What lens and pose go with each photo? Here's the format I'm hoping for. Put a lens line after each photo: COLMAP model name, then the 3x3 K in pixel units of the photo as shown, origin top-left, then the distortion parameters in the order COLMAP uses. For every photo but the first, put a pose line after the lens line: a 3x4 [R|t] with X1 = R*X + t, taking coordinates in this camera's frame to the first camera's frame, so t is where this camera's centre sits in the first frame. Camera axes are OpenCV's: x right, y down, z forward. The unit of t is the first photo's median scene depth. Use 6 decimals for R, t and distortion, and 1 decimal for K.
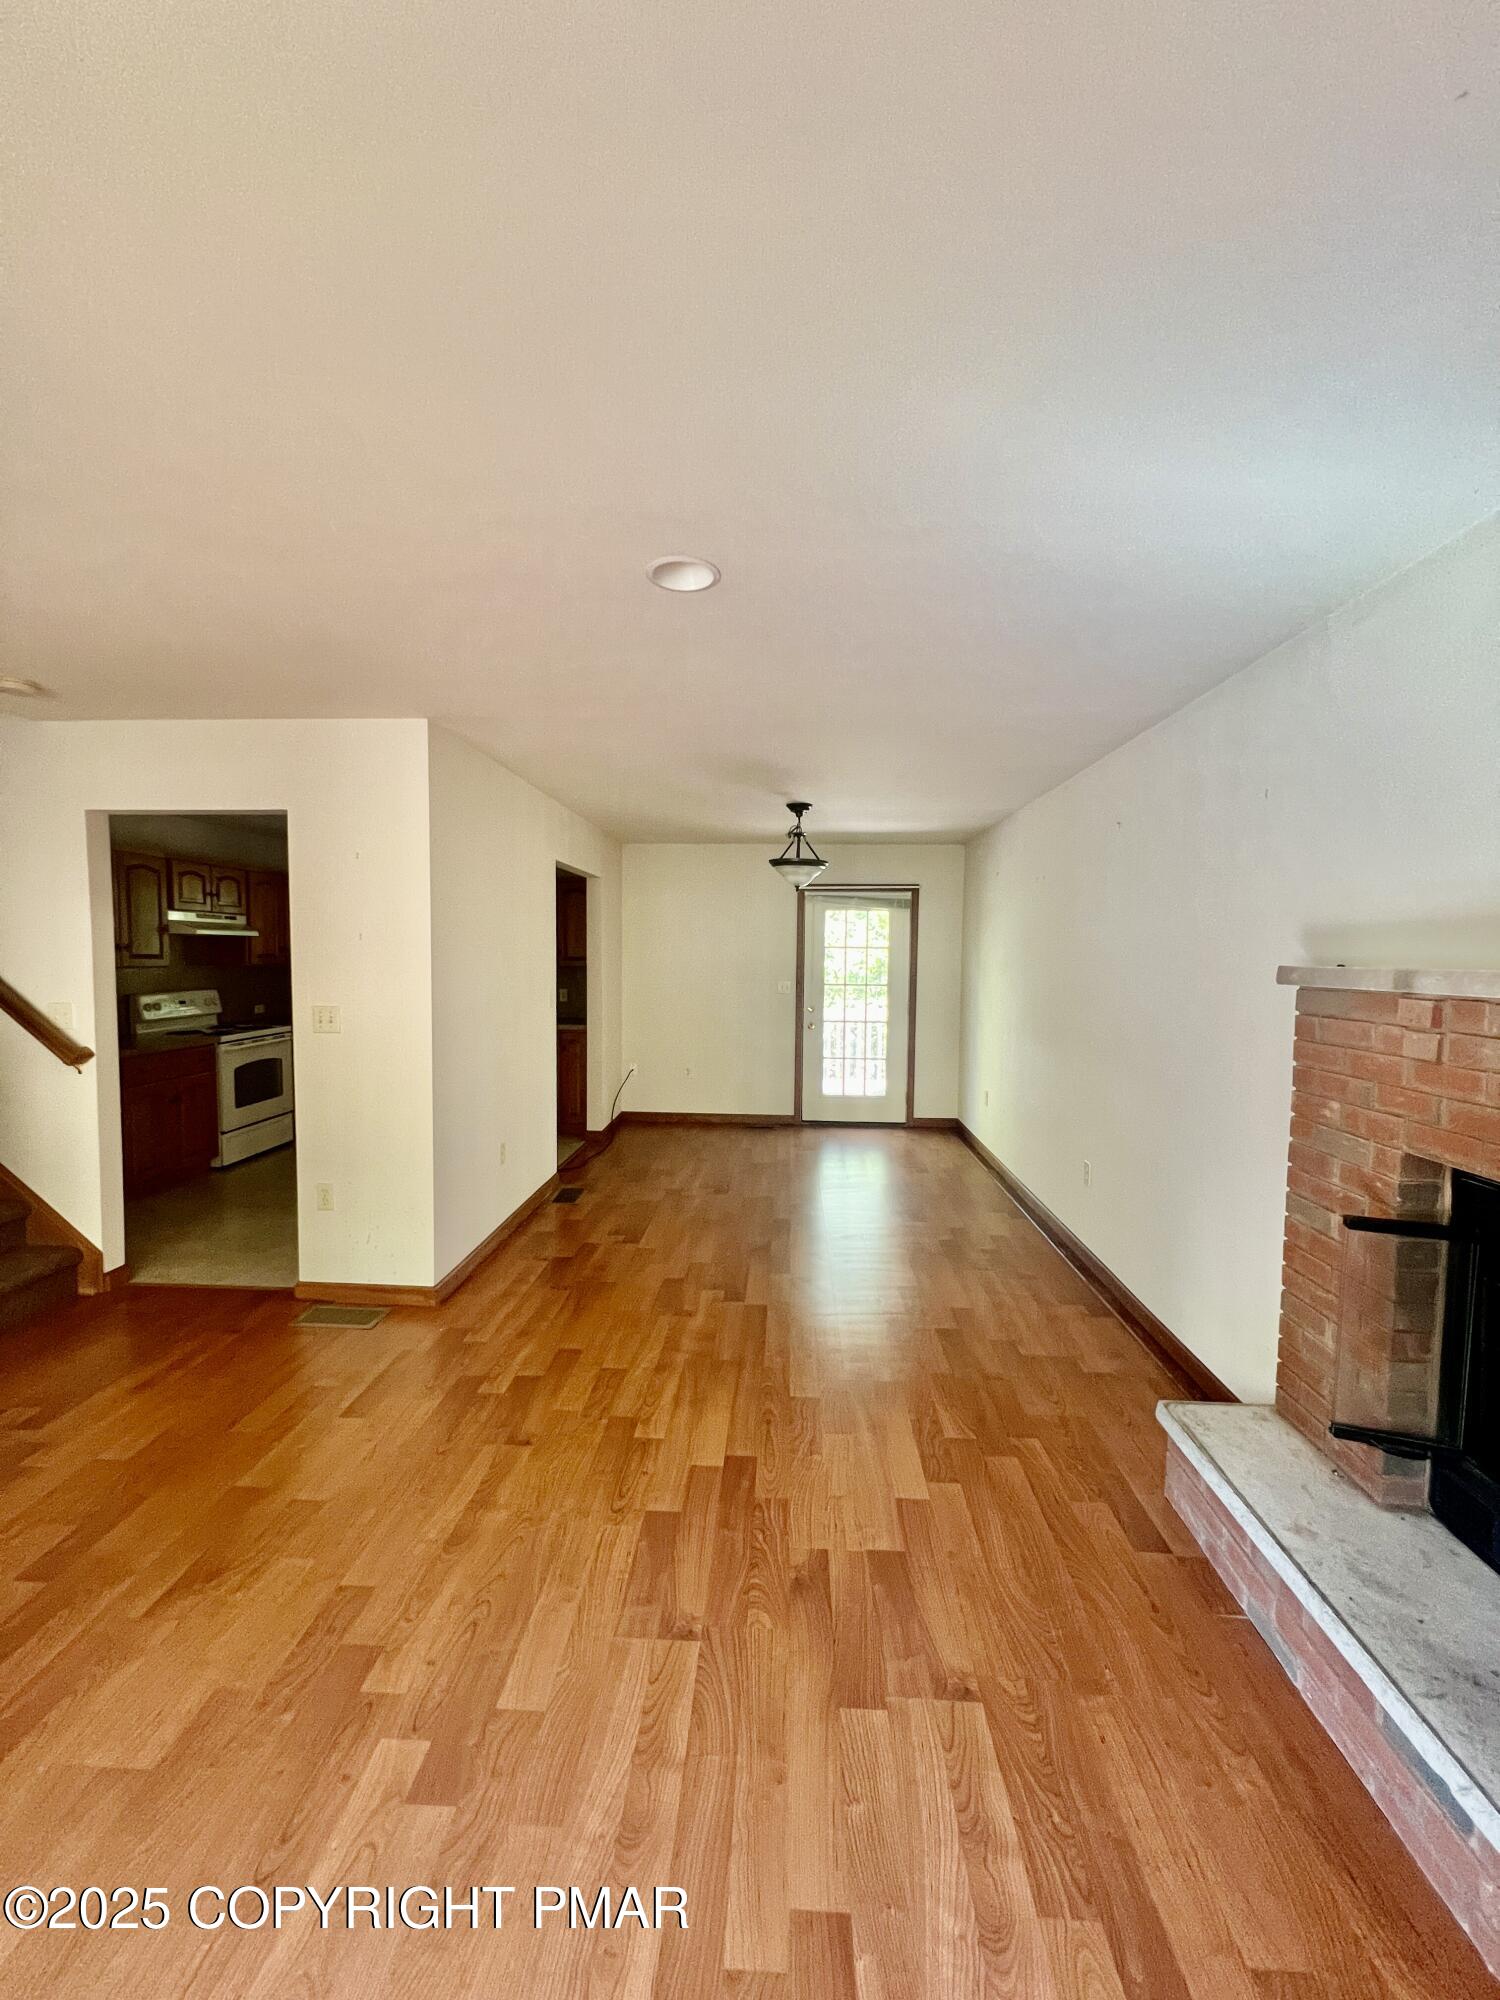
lens RADIAL K [[795.0, 0, 752.1], [0, 795.0, 1002.8], [0, 0, 1]] dist [-0.001309, 0.000126]
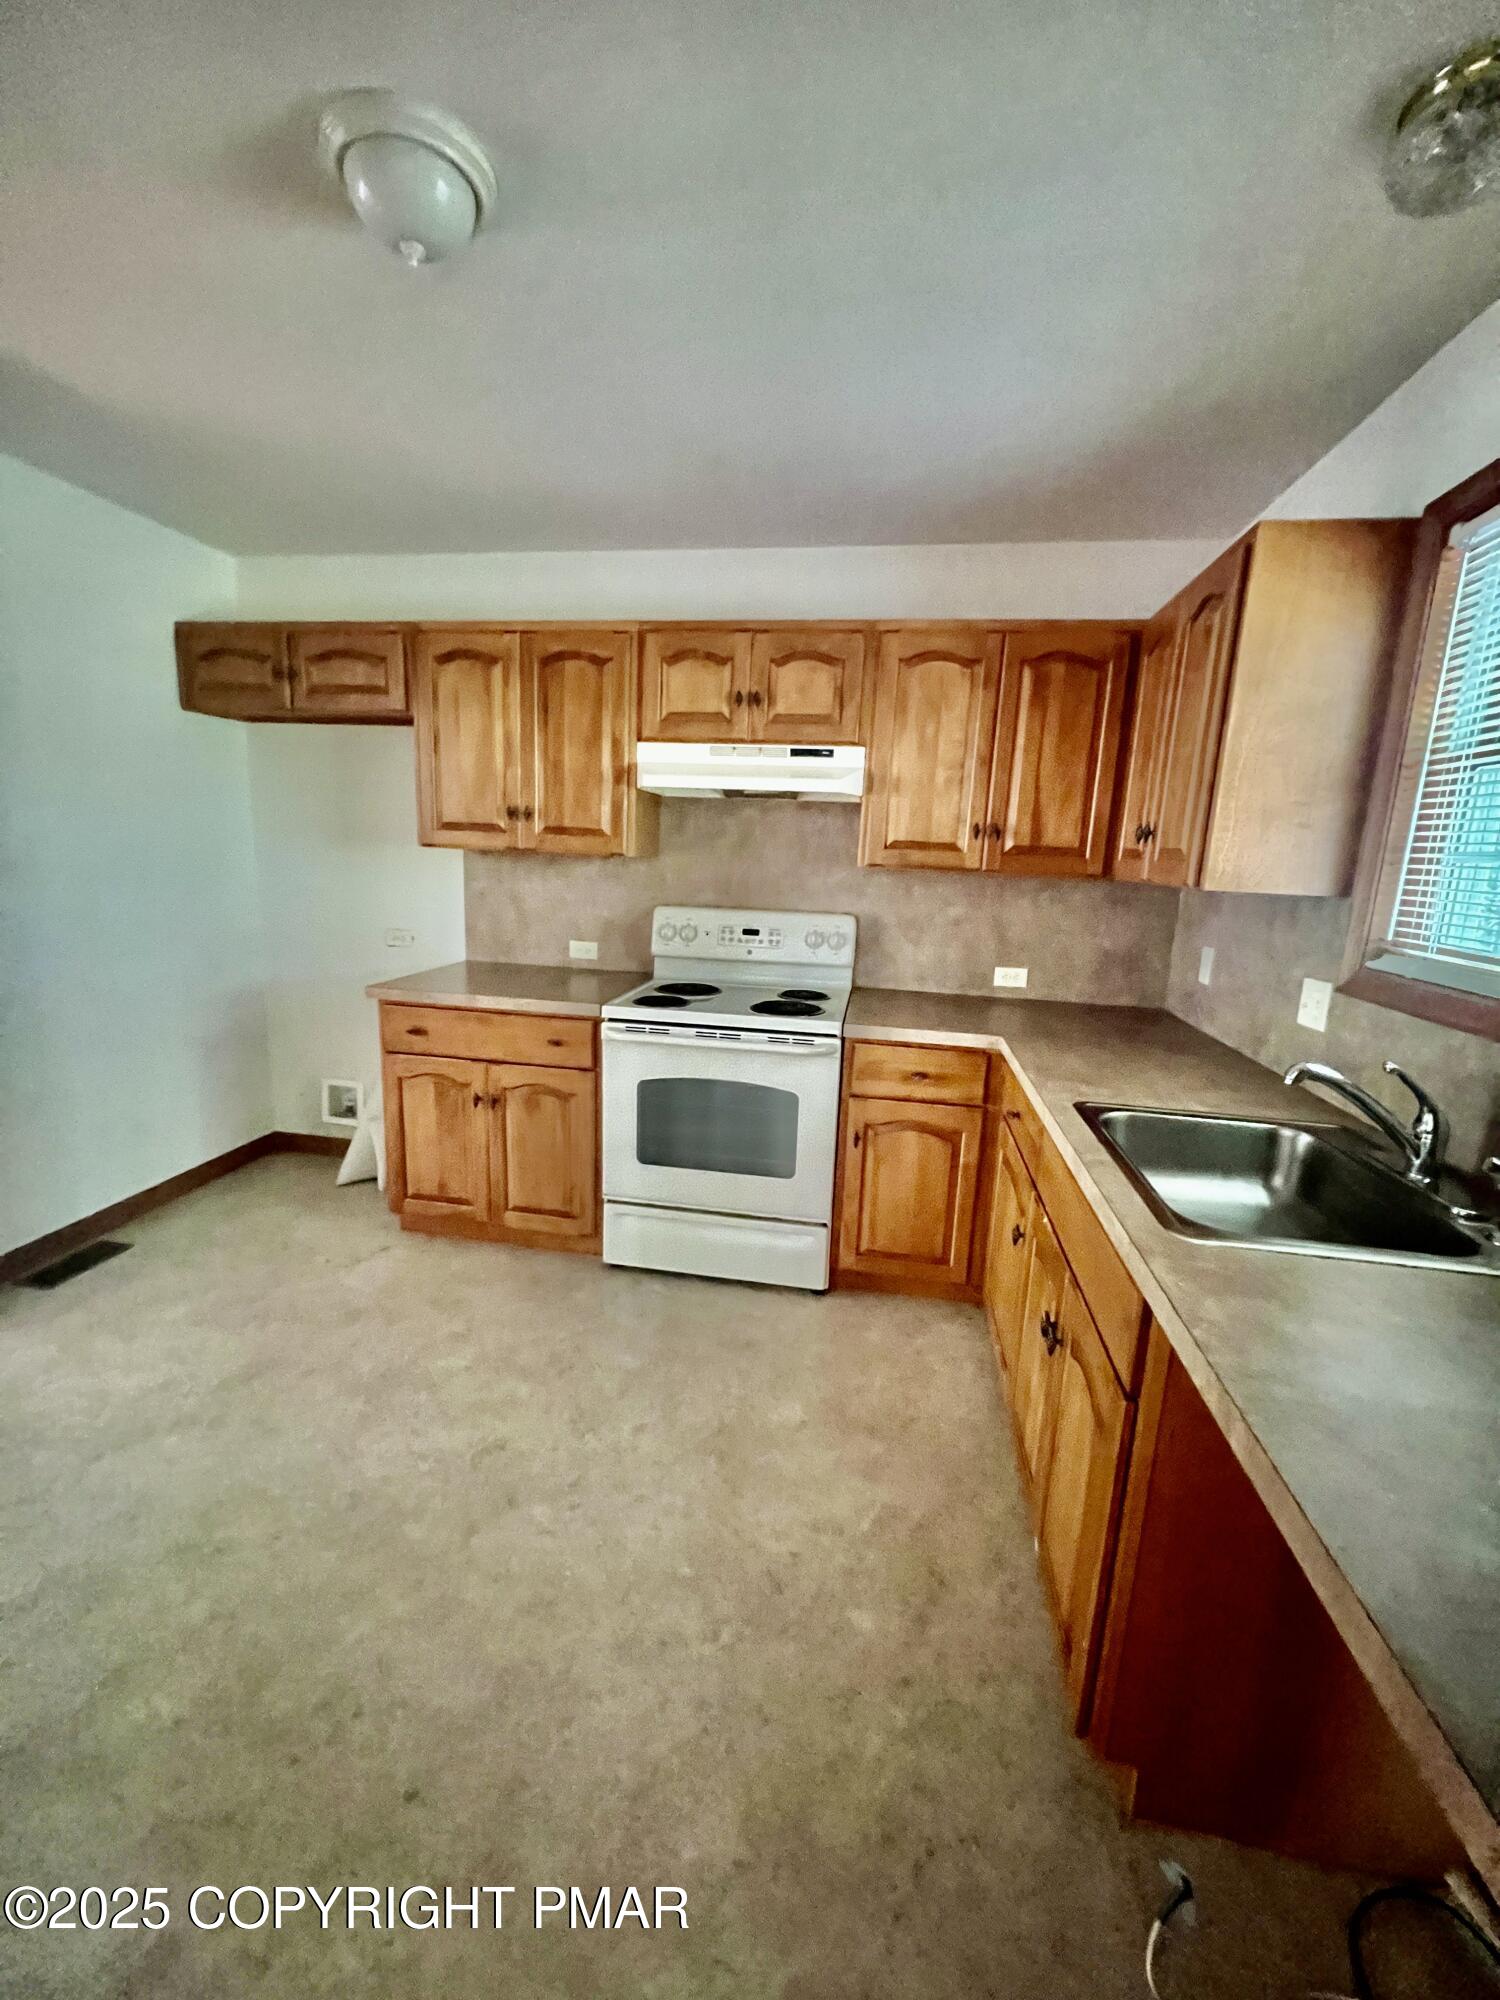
lens RADIAL K [[795.0, 0, 746.5], [0, 795.0, 1005.1], [0, 0, 1]] dist [-0.001309, 0.000126]
pose [[-0.122880, 0.176952, -0.976519, -0.513019], [-0.105022, 0.976132, 0.190097, -0.128681], [0.986849, 0.125915, -0.101363, 2.618518]]
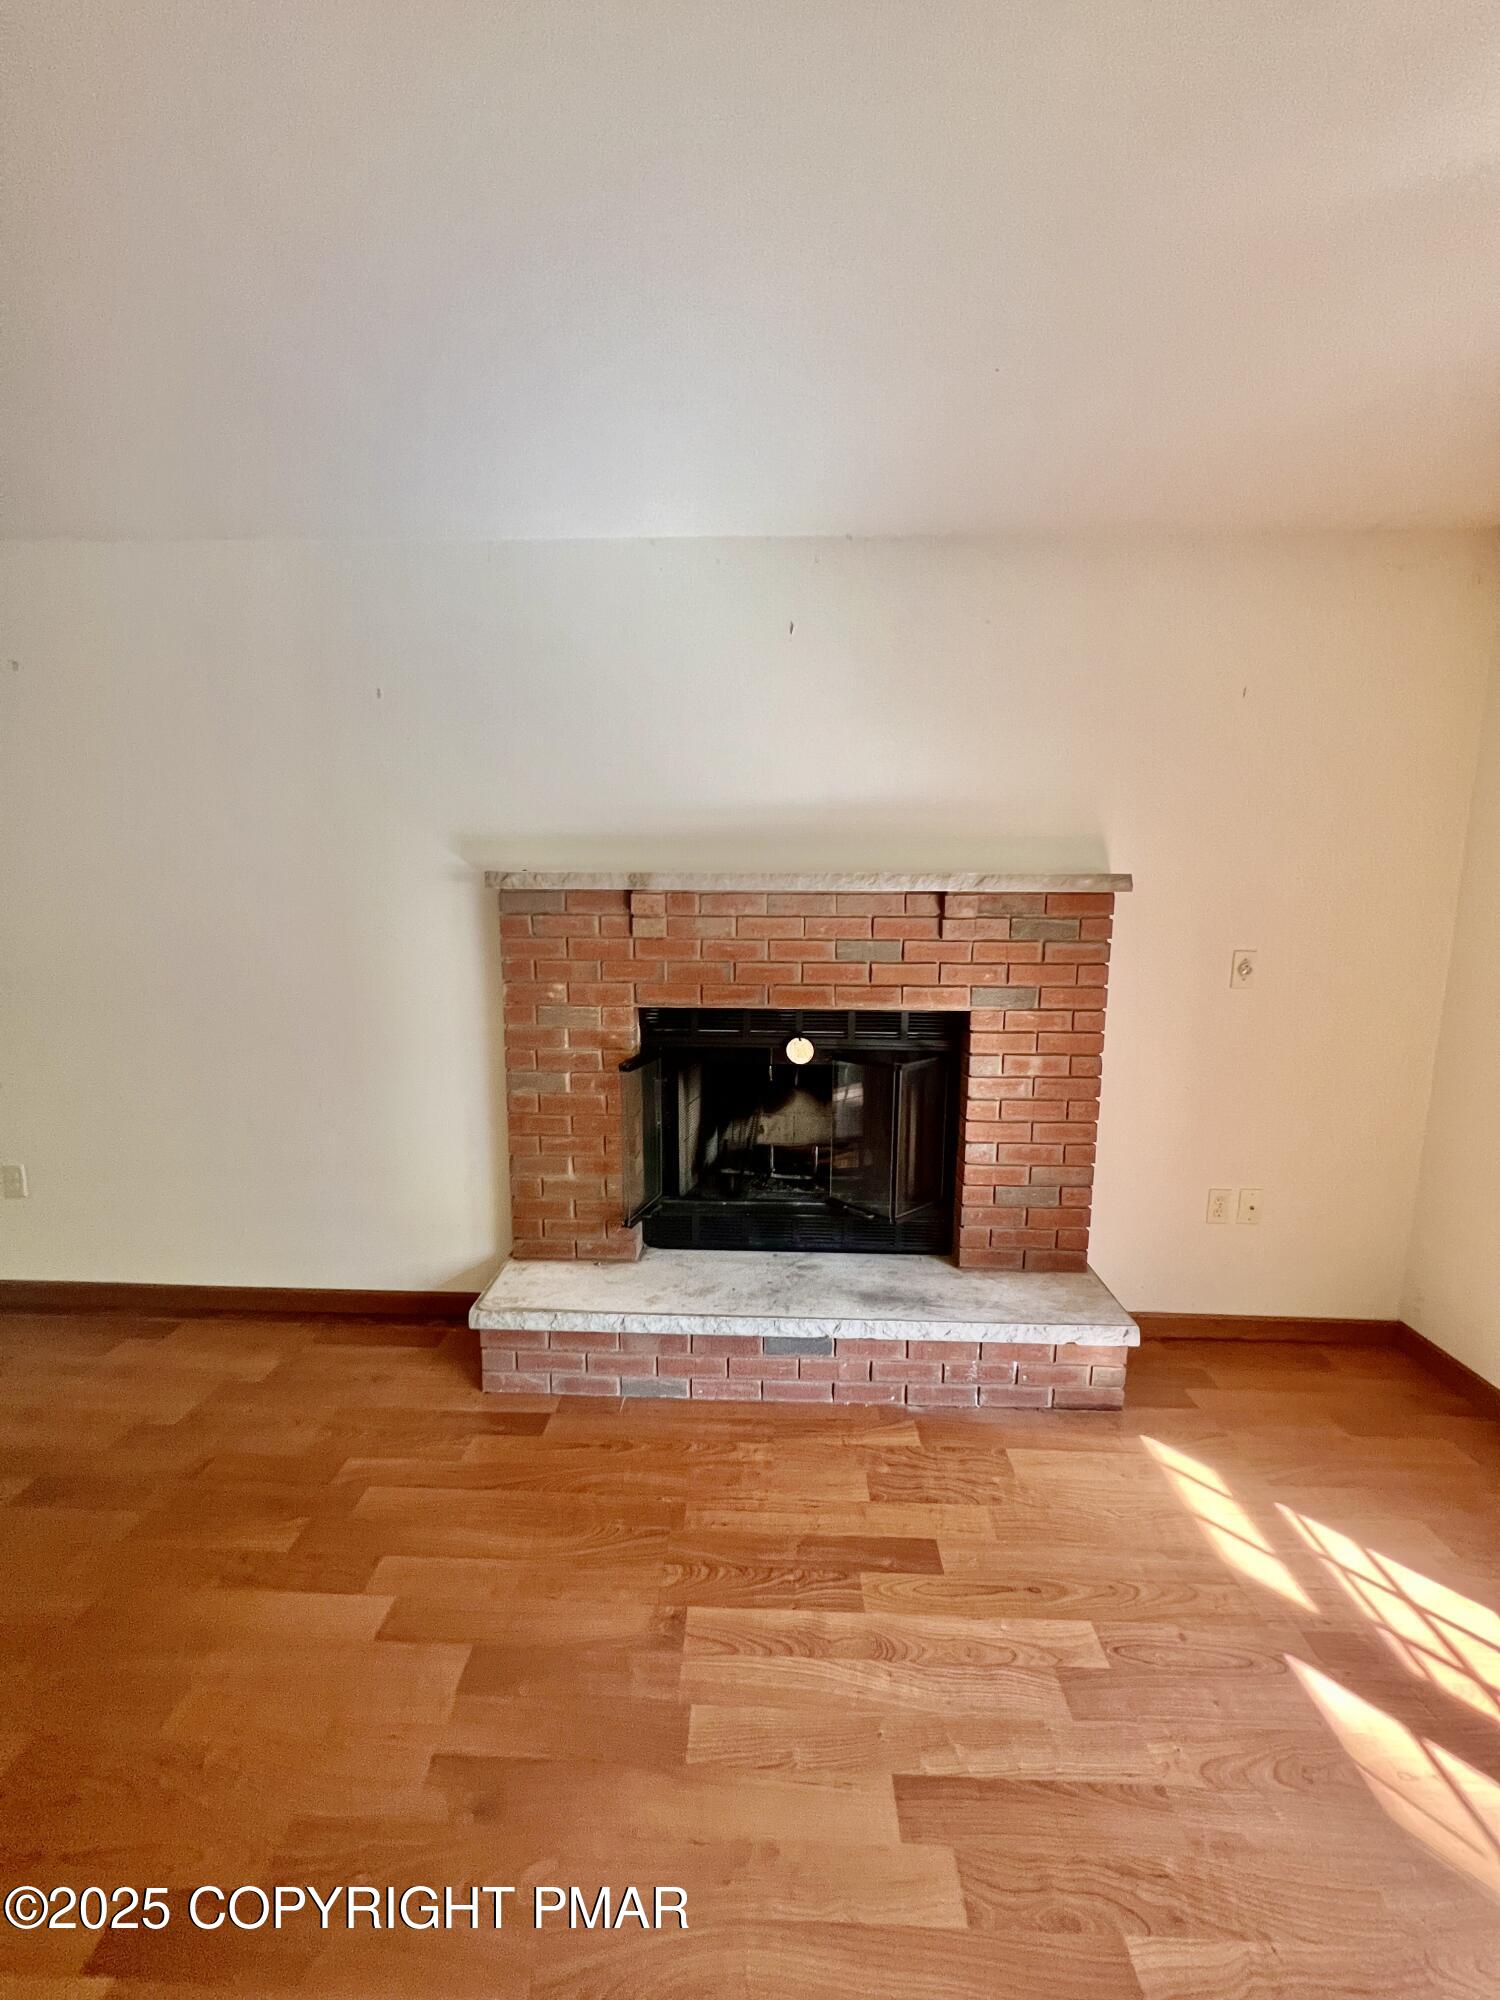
lens RADIAL K [[795.0, 0, 745.3], [0, 795.0, 1000.1], [0, 0, 1]] dist [-0.001309, 0.000126]
pose [[-0.012467, -0.157977, 0.987364, -0.408988], [0.054454, 0.985868, 0.158426, -0.023638], [-0.998438, 0.055741, -0.003688, 0.620652]]
